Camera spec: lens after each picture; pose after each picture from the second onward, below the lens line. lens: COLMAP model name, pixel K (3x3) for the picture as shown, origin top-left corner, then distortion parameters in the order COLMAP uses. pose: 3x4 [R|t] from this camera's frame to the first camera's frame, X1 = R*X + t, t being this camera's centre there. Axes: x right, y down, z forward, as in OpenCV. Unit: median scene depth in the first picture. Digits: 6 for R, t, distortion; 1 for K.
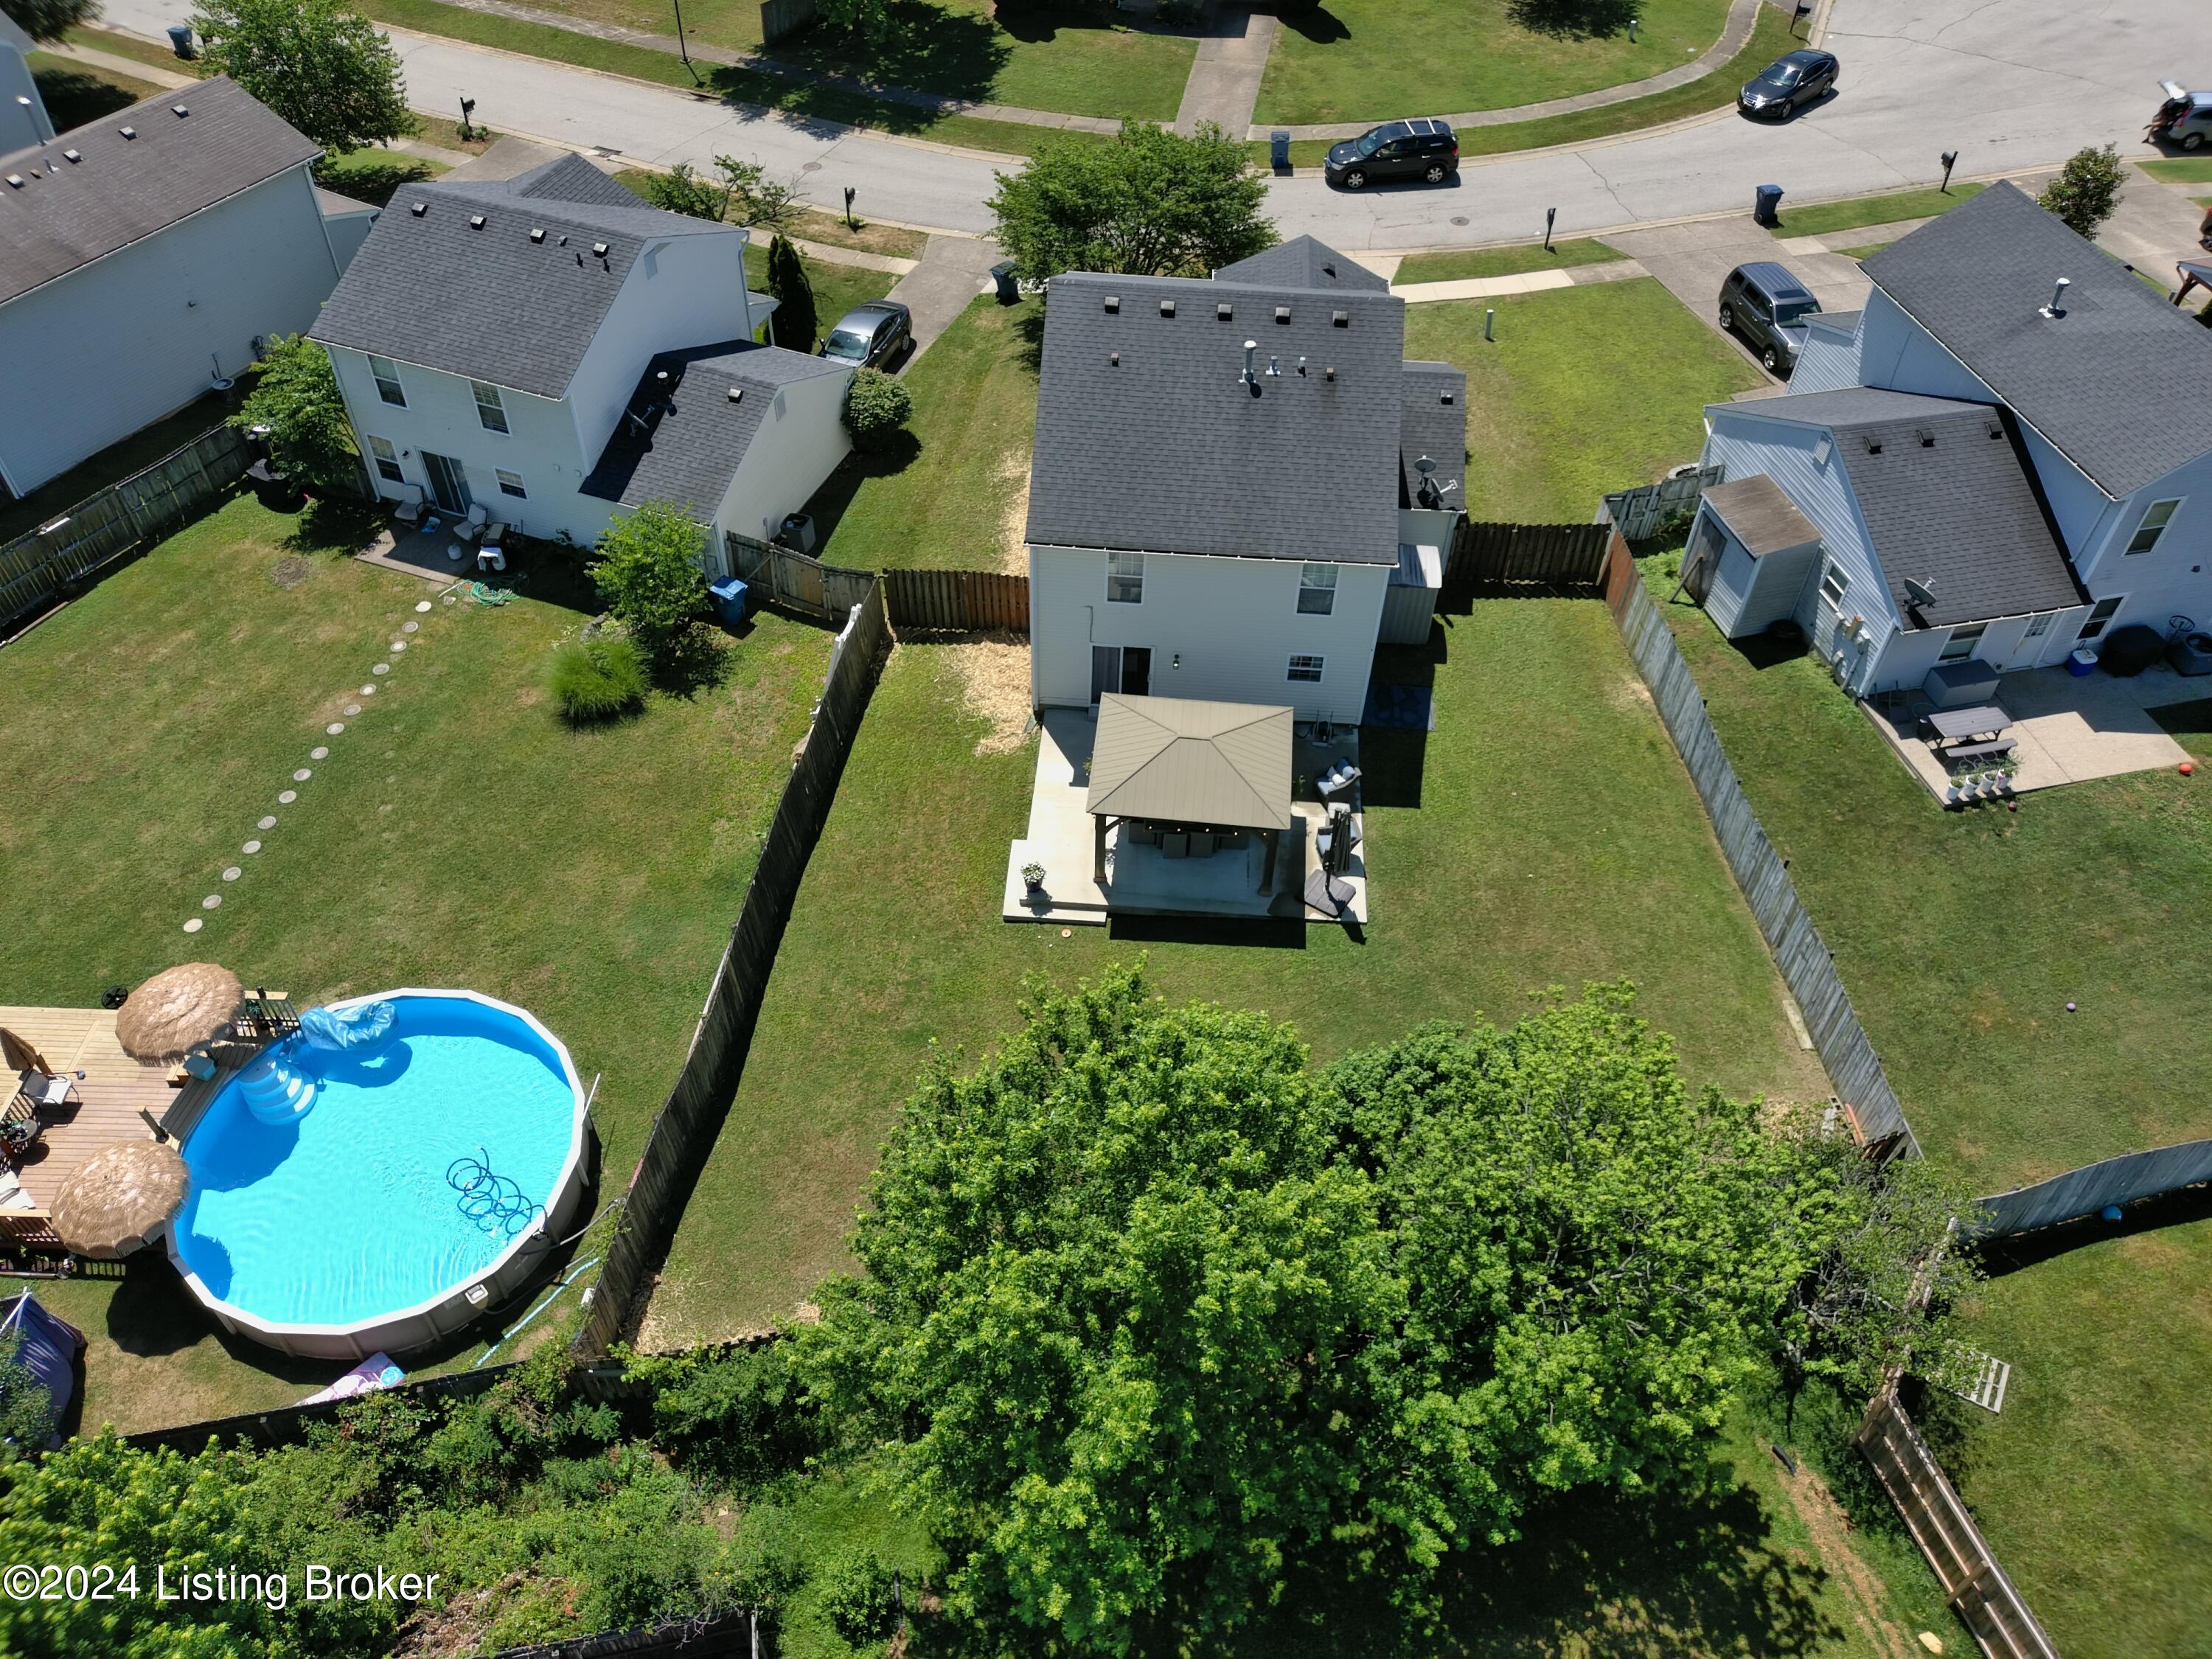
lens RADIAL K [[1658.4, 0, 1110.2], [0, 1658.4, 833.4], [0, 0, 1]] dist [0.106014, -0.174325]
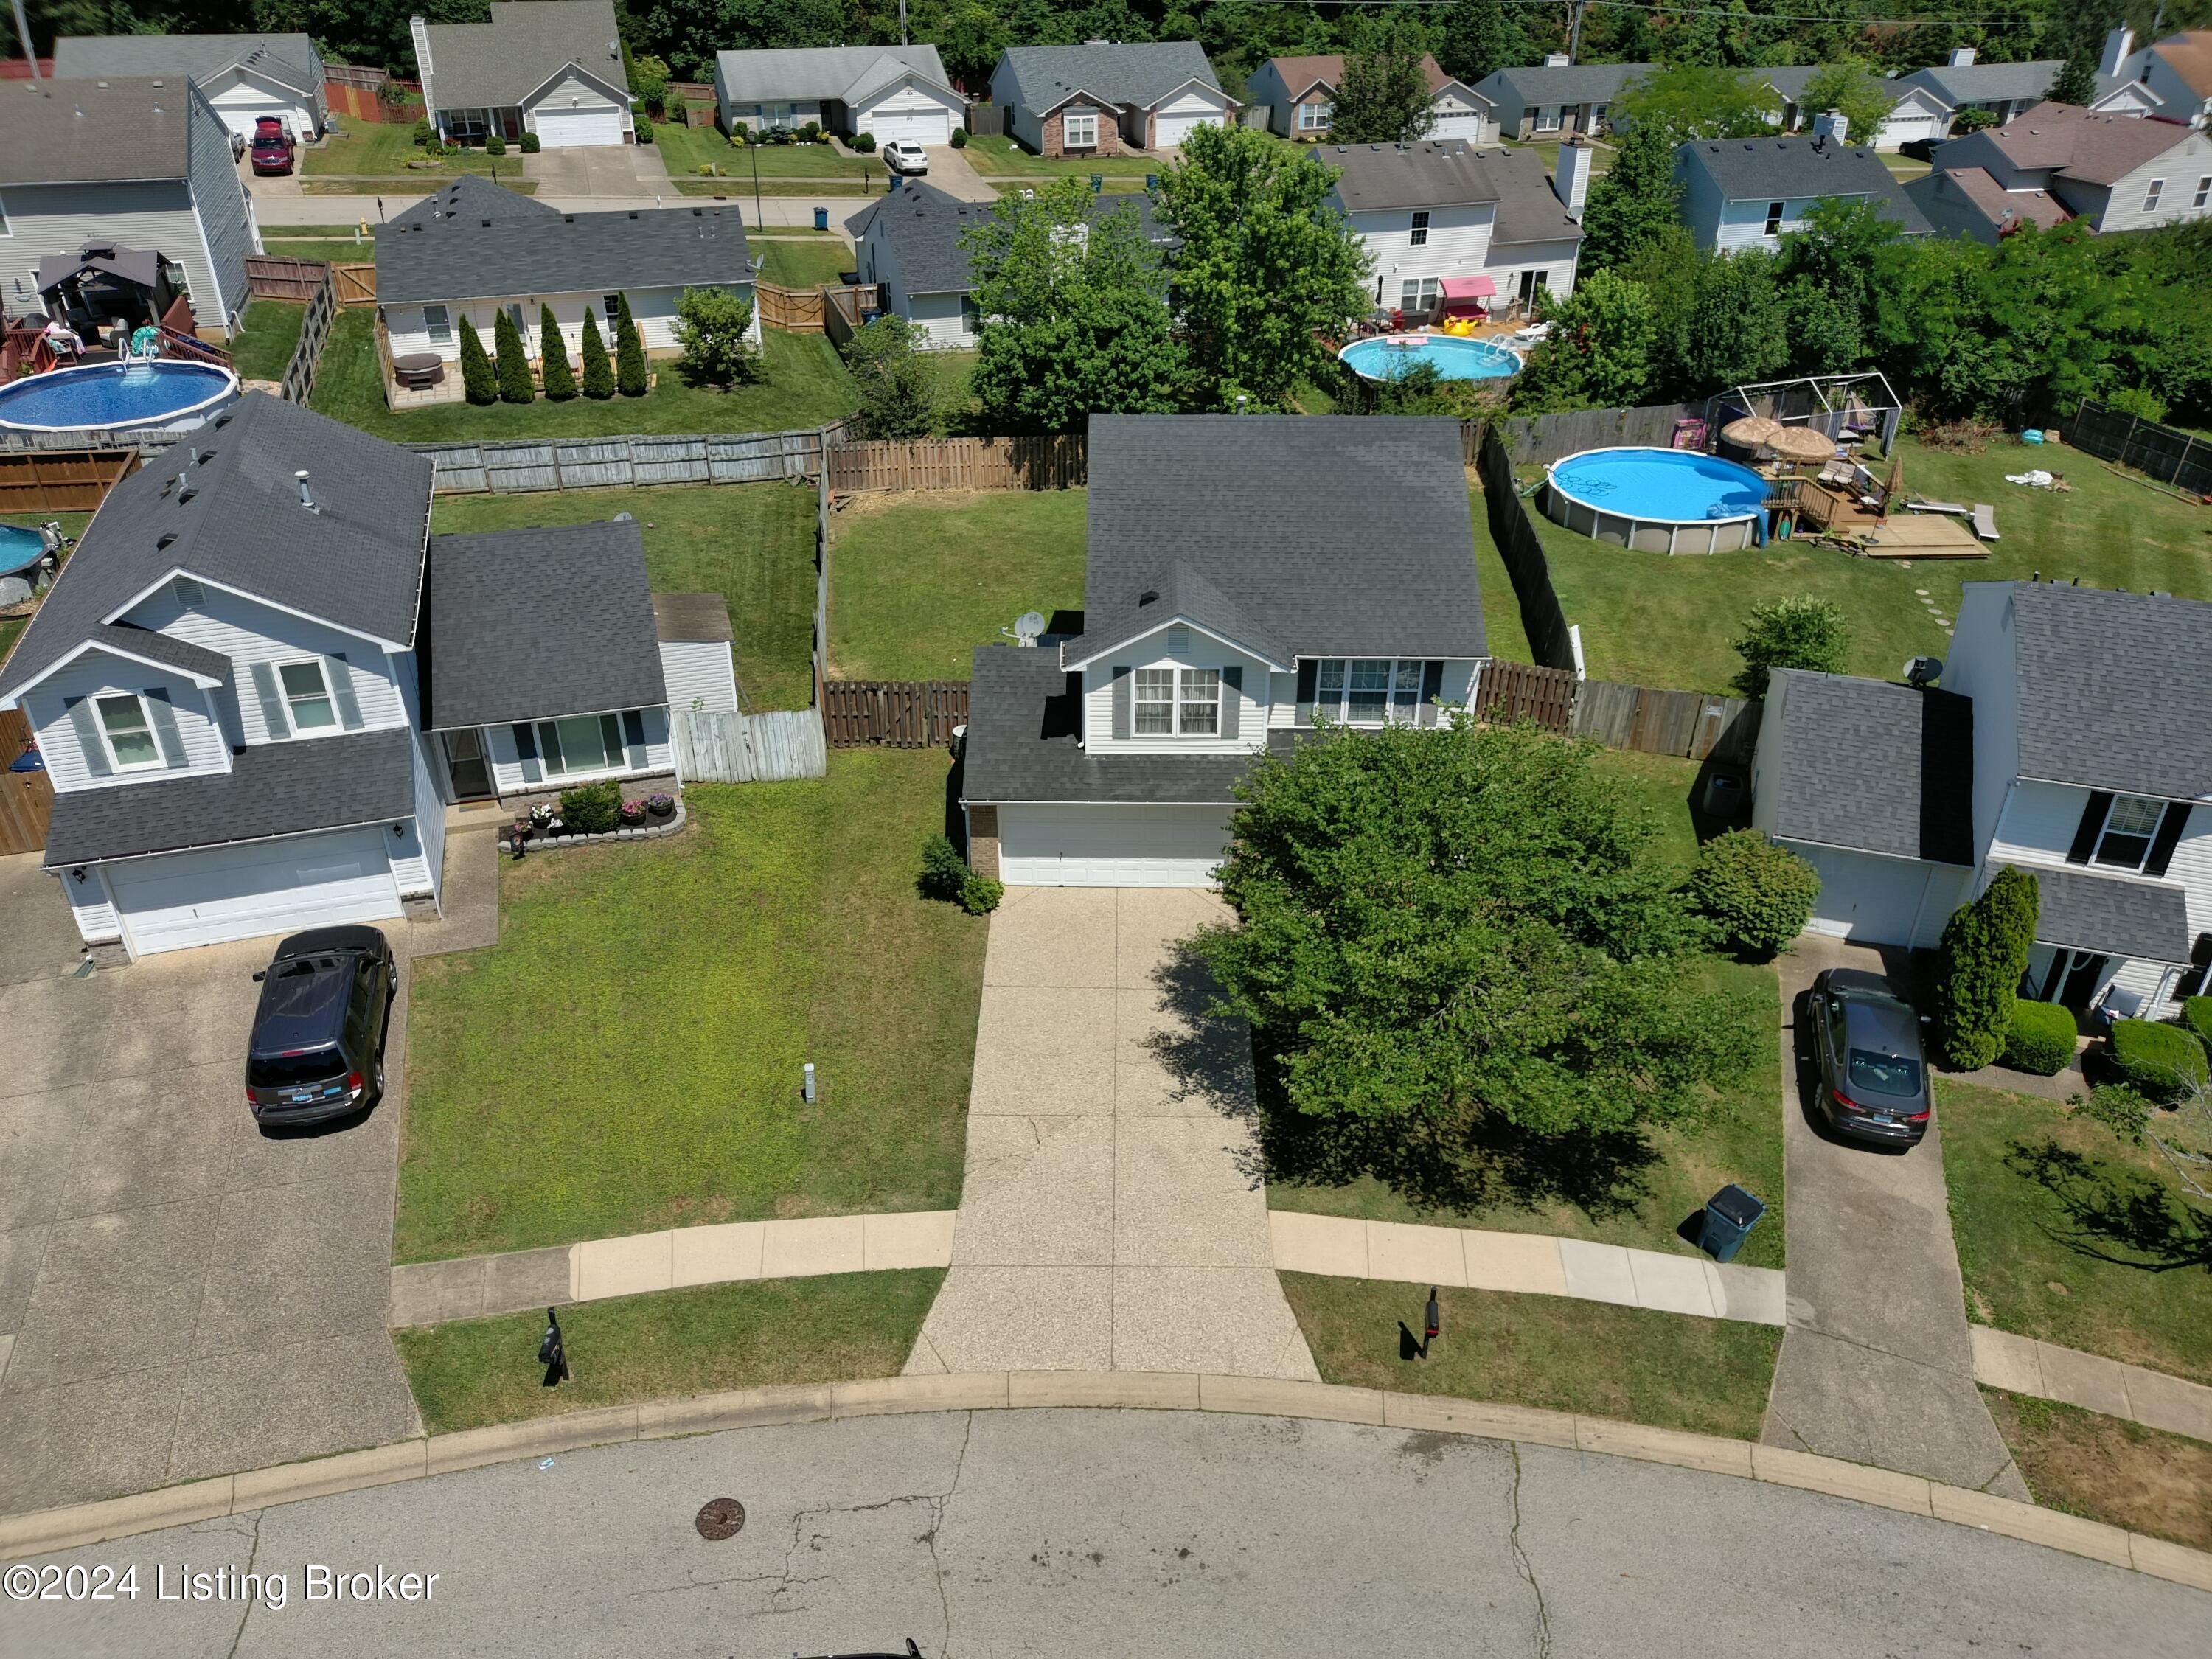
lens RADIAL K [[1658.4, 0, 1110.2], [0, 1658.4, 833.4], [0, 0, 1]] dist [0.106014, -0.174325]
pose [[-0.998792, -0.001599, -0.049109, 0.208170], [-0.048349, 0.210008, 0.976503, -1.187237], [0.008752, 0.977698, -0.209832, 1.402852]]
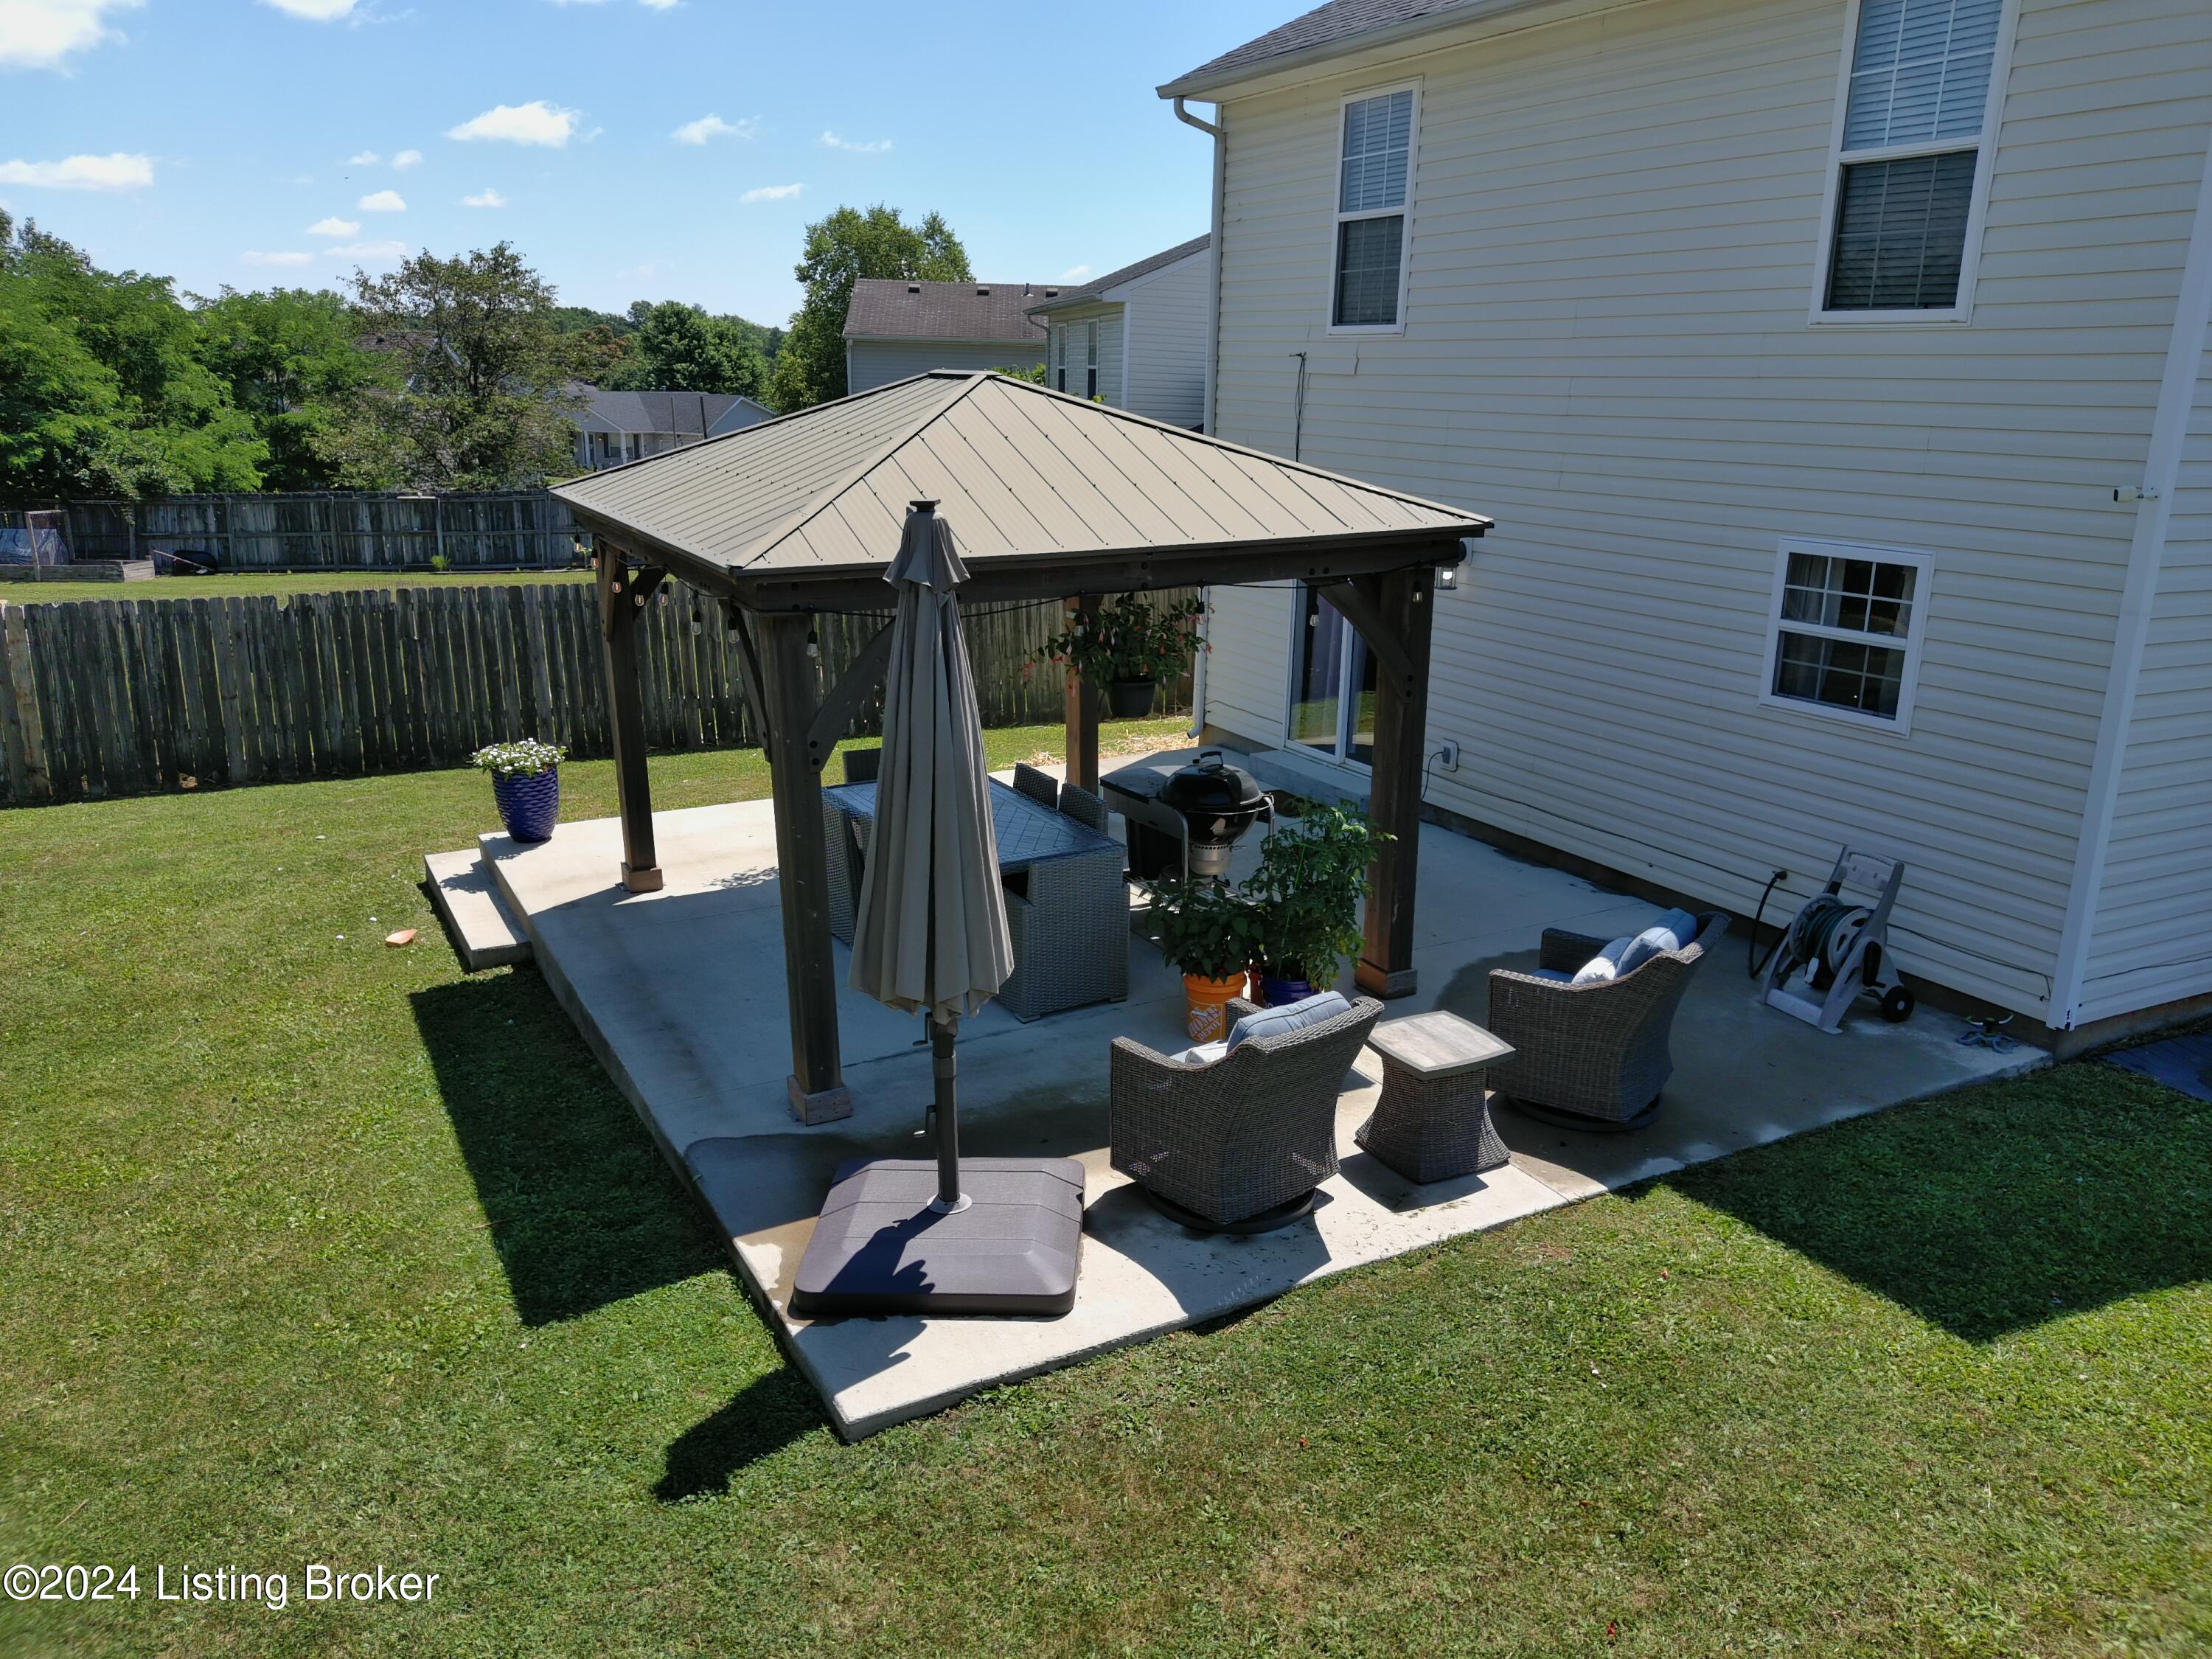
lens RADIAL K [[1645.4, 0, 1109.2], [0, 1645.4, 838.9], [0, 0, 1]] dist [0.119762, -0.196372]
pose [[0.527796, 0.209781, -0.823057, 0.255348], [-0.618181, 0.759409, -0.202858, 0.027433], [0.582481, 0.615866, 0.530495, 0.837311]]
